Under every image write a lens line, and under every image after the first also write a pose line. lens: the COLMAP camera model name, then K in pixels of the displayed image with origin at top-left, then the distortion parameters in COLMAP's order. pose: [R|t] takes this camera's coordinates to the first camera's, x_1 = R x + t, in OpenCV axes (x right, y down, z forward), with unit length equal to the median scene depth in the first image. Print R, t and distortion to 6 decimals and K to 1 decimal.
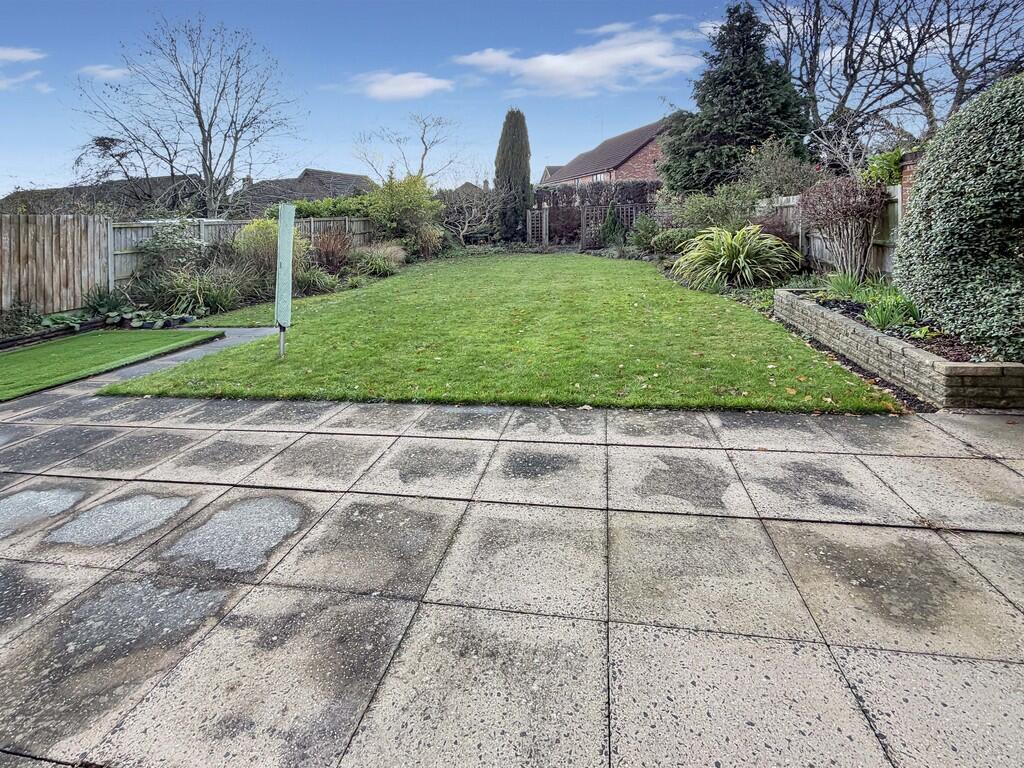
lens RADIAL K [[406.4, 0, 512.0], [0, 406.4, 384.0], [0, 0, 1]] dist [-0.000762, -0.000068]
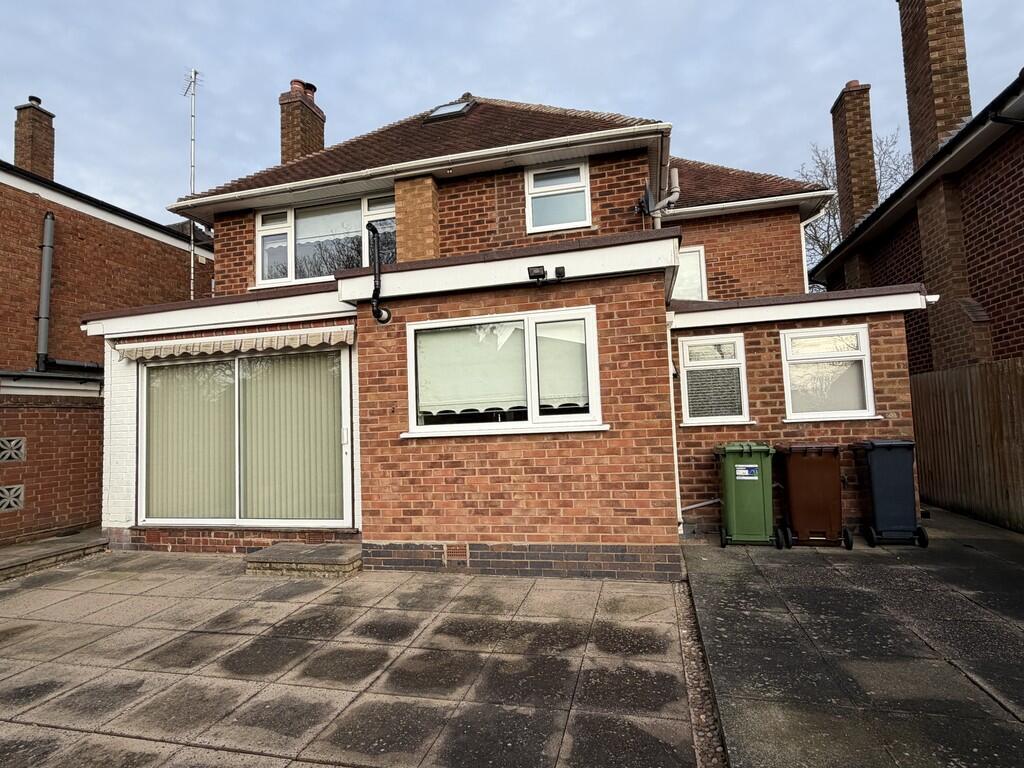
lens RADIAL K [[528.6, 0, 512.0], [0, 528.6, 384.0], [0, 0, 1]] dist [-0.000460, -0.000201]
pose [[-0.989154, 0.091357, 0.115012, -2.376458], [0.123533, 0.941035, 0.314948, -1.416064], [-0.079457, 0.325740, -0.942115, 3.078944]]
